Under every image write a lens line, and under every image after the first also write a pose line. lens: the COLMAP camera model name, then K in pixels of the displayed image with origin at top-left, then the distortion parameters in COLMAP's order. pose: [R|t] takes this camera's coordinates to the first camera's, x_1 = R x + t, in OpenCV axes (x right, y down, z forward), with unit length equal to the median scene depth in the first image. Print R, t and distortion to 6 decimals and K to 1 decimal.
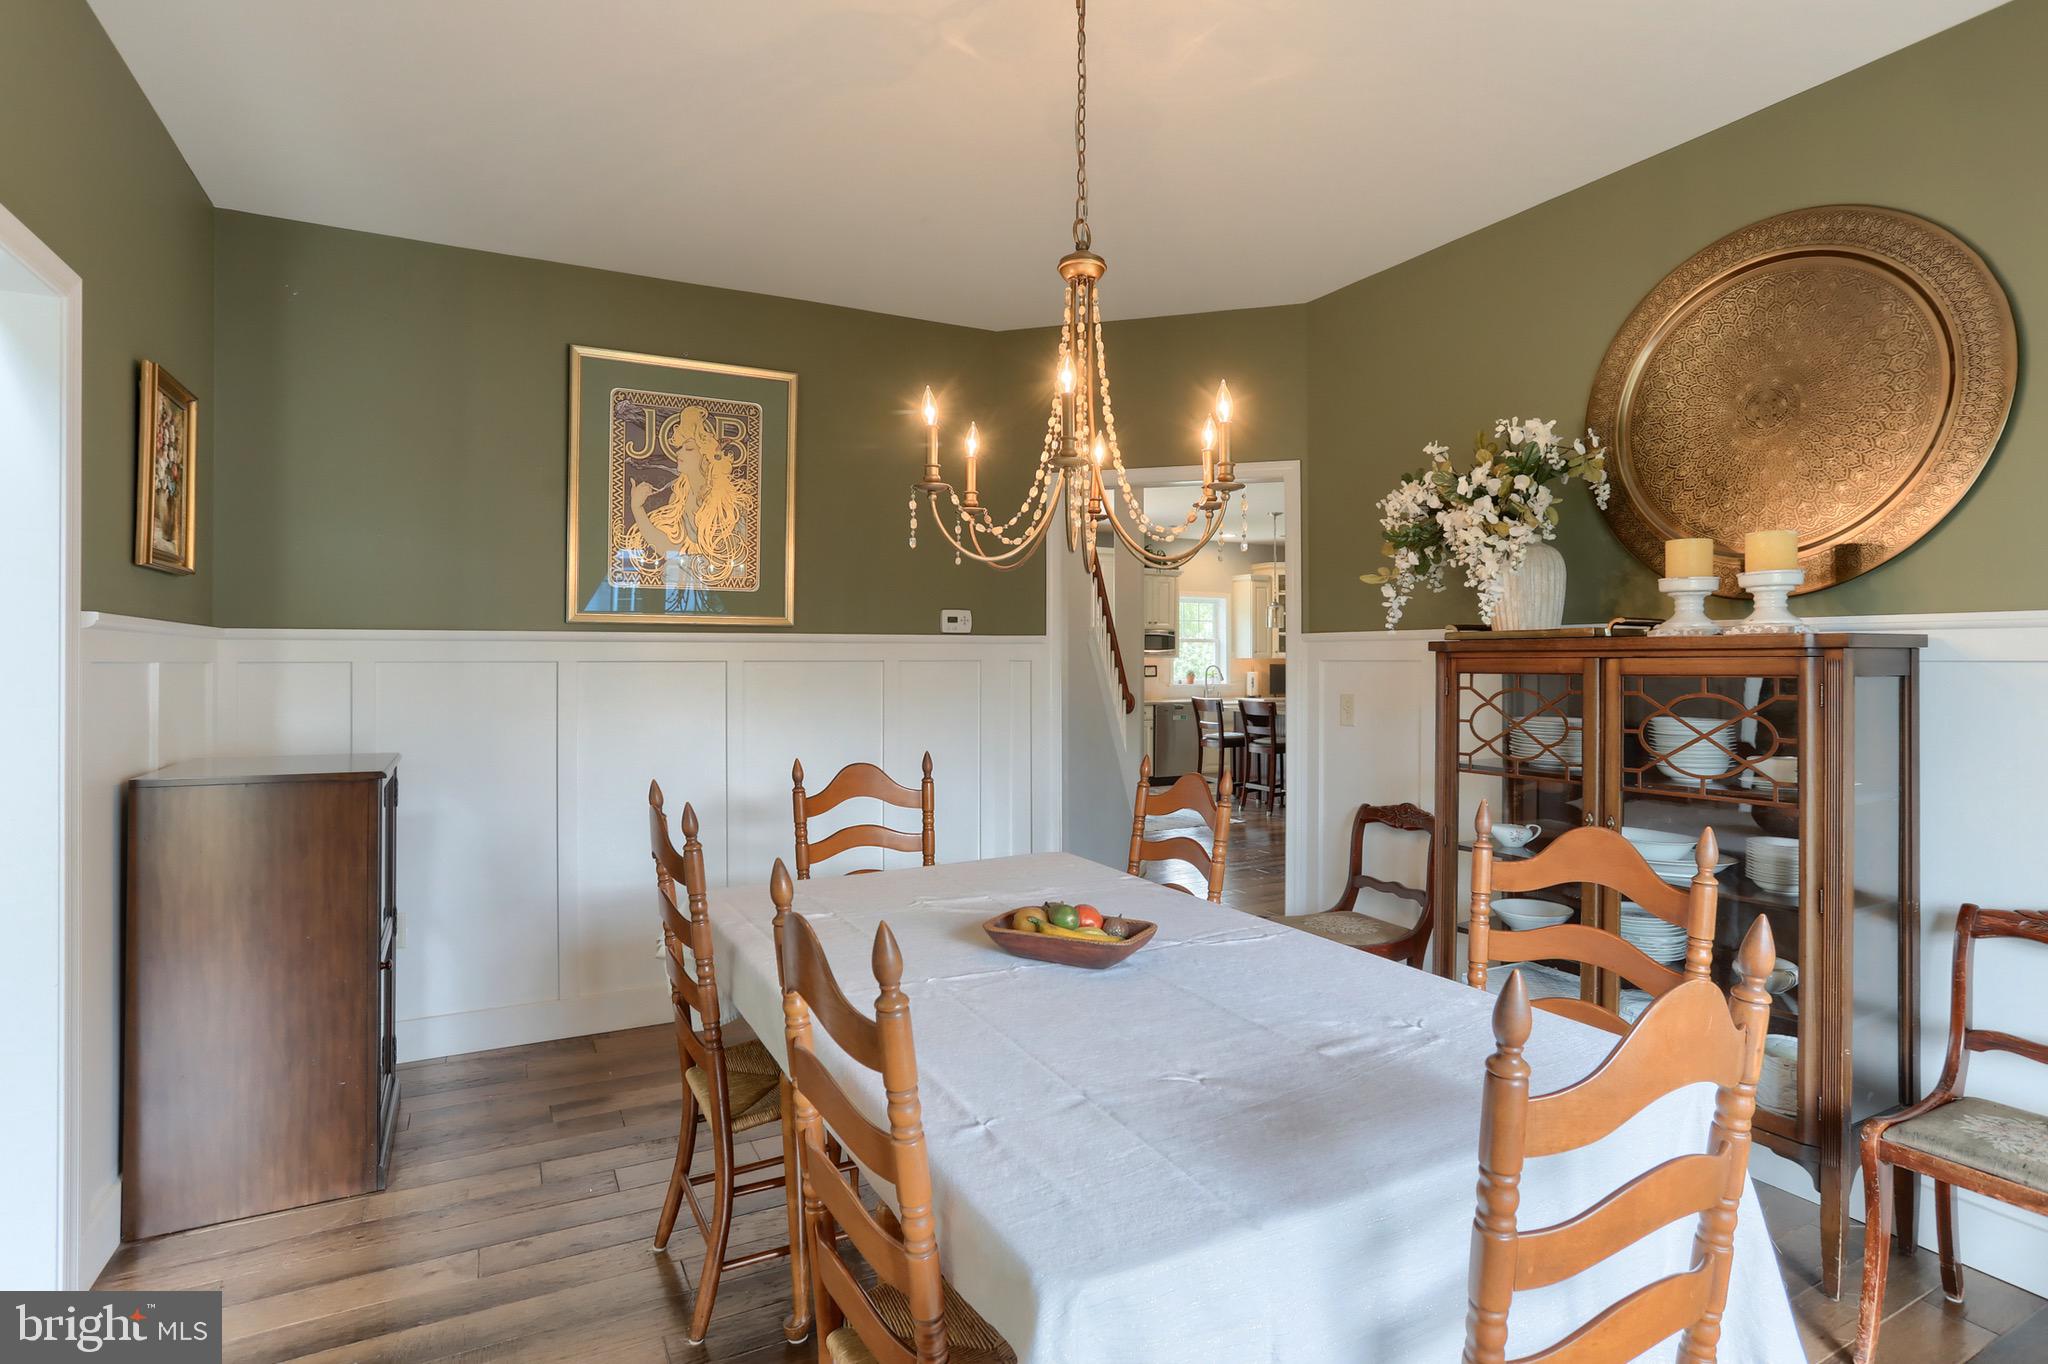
lens RADIAL K [[1011.6, 0, 1021.4], [0, 1011.6, 669.5], [0, 0, 1]] dist [-0.055355, 0.032218]
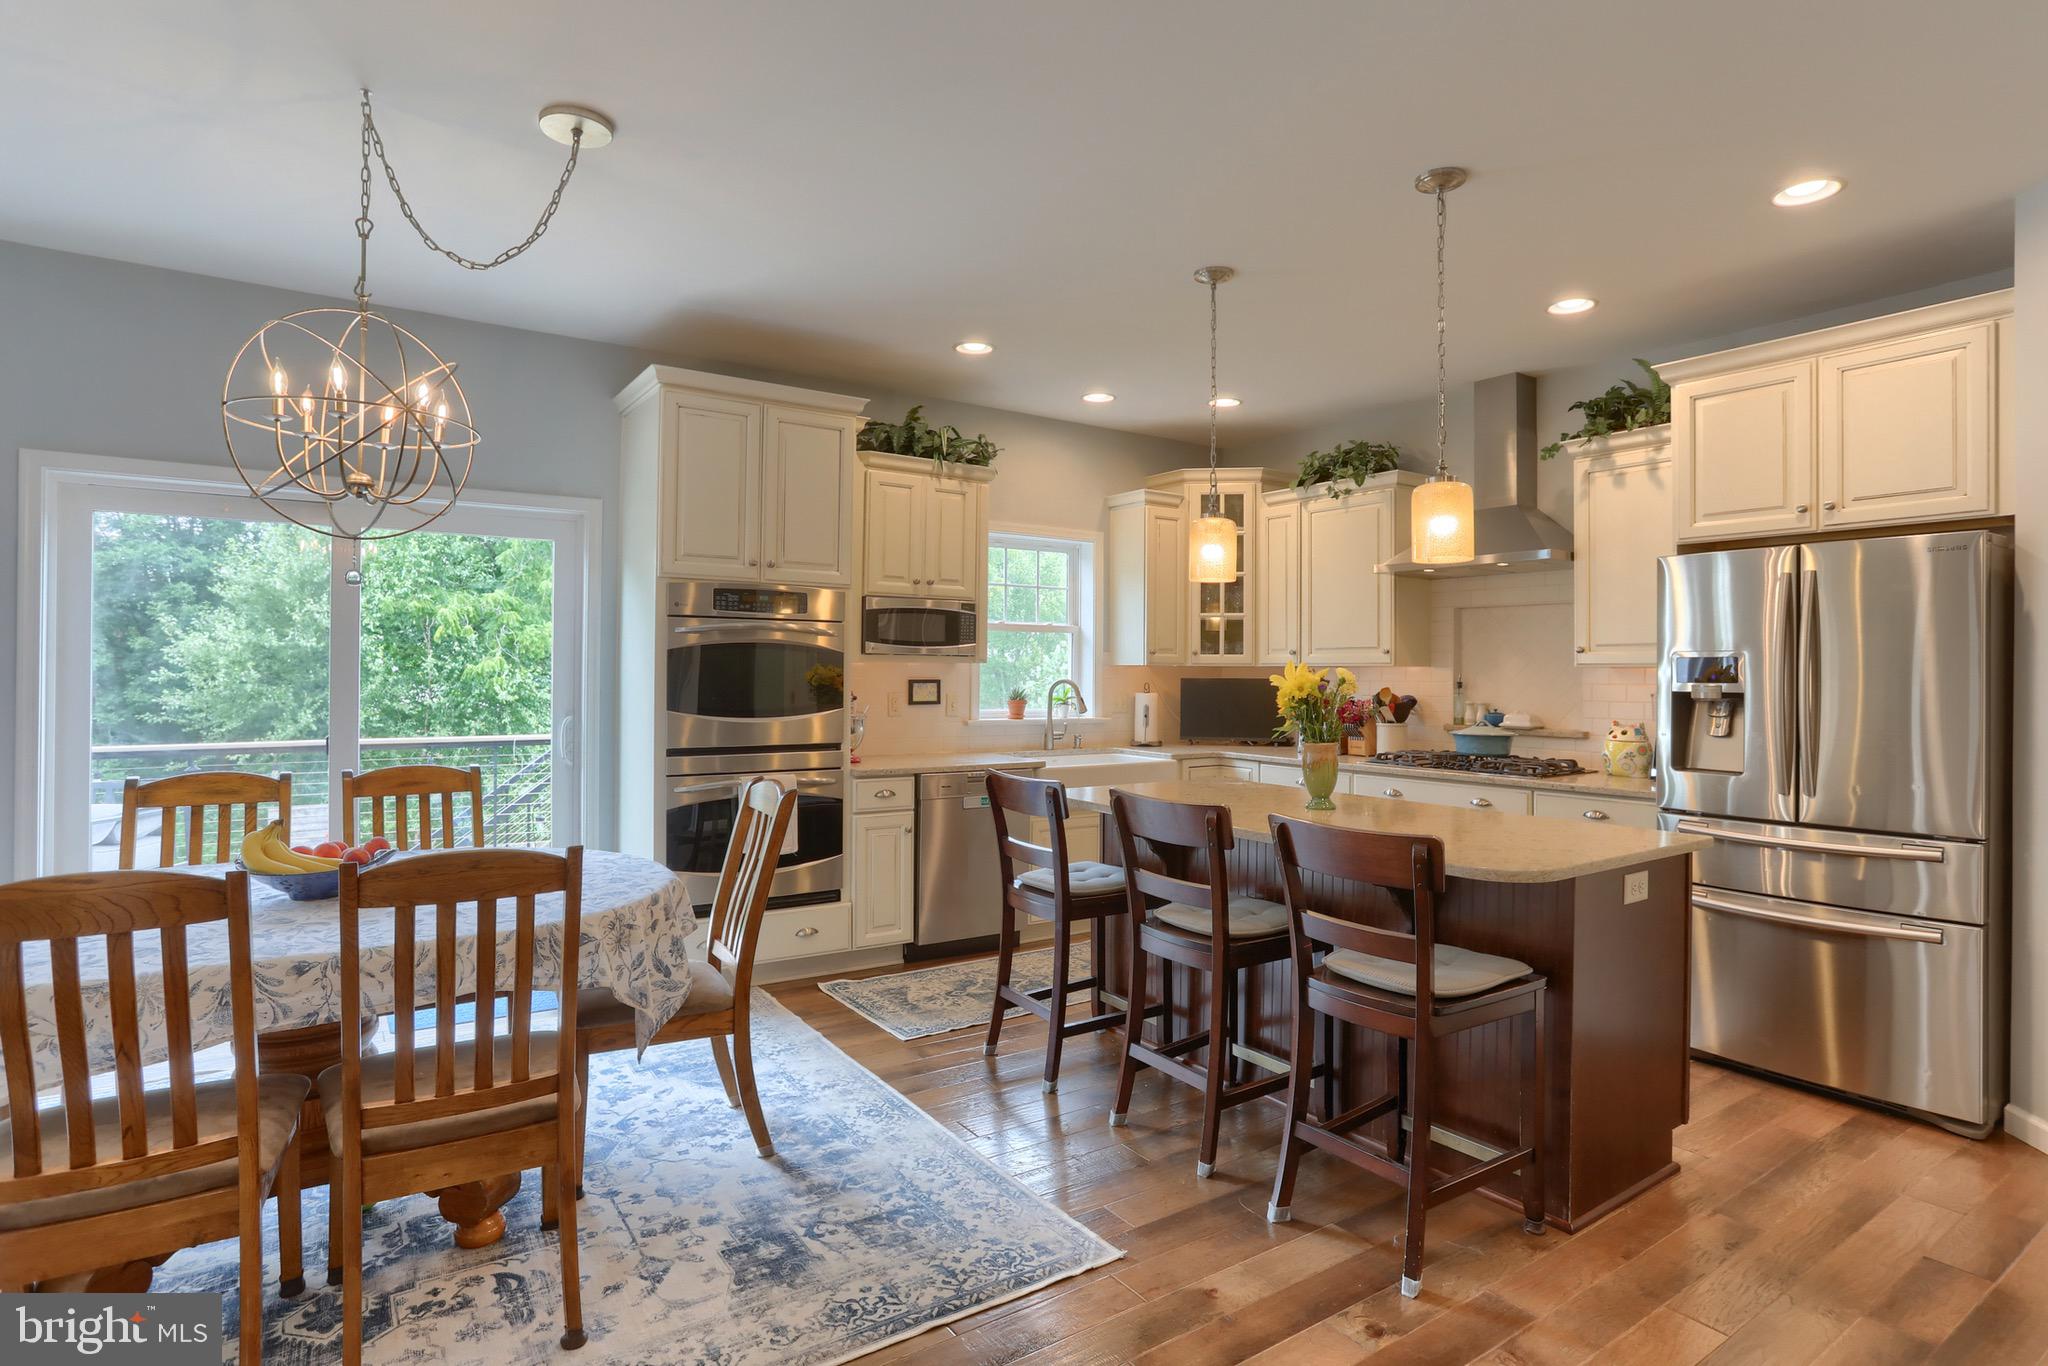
lens RADIAL K [[1053.2, 0, 1037.5], [0, 1053.2, 673.1], [0, 0, 1]] dist [-0.054448, 0.026853]
pose [[0.991759, 0.007871, 0.127877, 0.139077], [-0.007030, 0.999951, -0.007028, -0.004762], [-0.127926, 0.006071, 0.991765, 0.625285]]
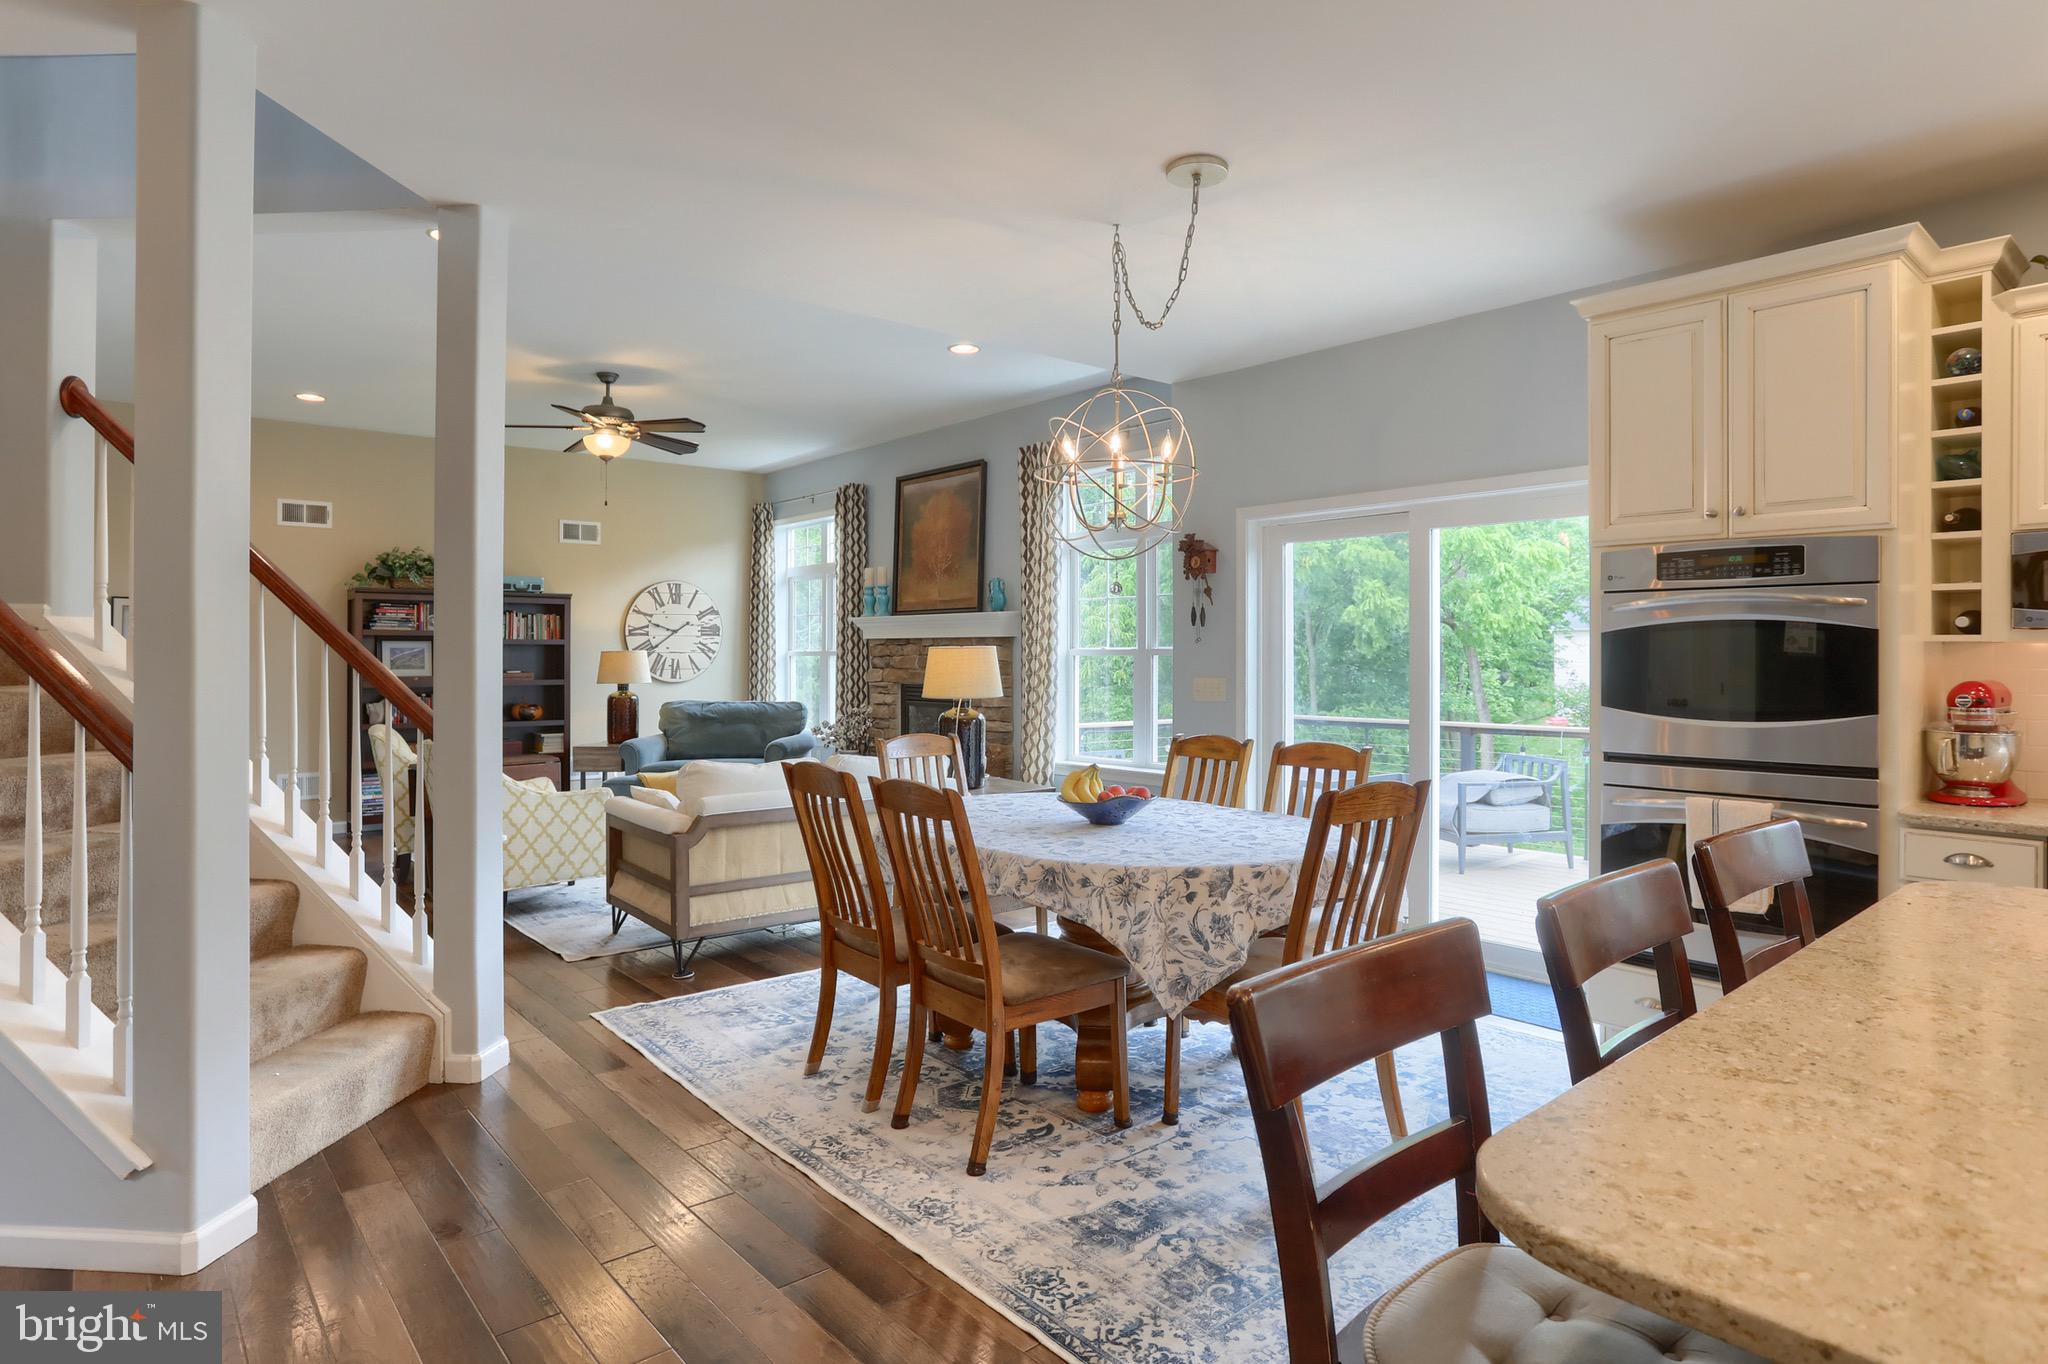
lens RADIAL K [[1113.8, 0, 1032.6], [0, 1113.8, 659.0], [0, 0, 1]] dist [-0.039481, 0.002507]
pose [[0.233598, 0.002462, -0.972330, 0.361447], [-0.009044, 0.999959, 0.000359, -0.005805], [0.972291, 0.008710, 0.233611, 0.790637]]
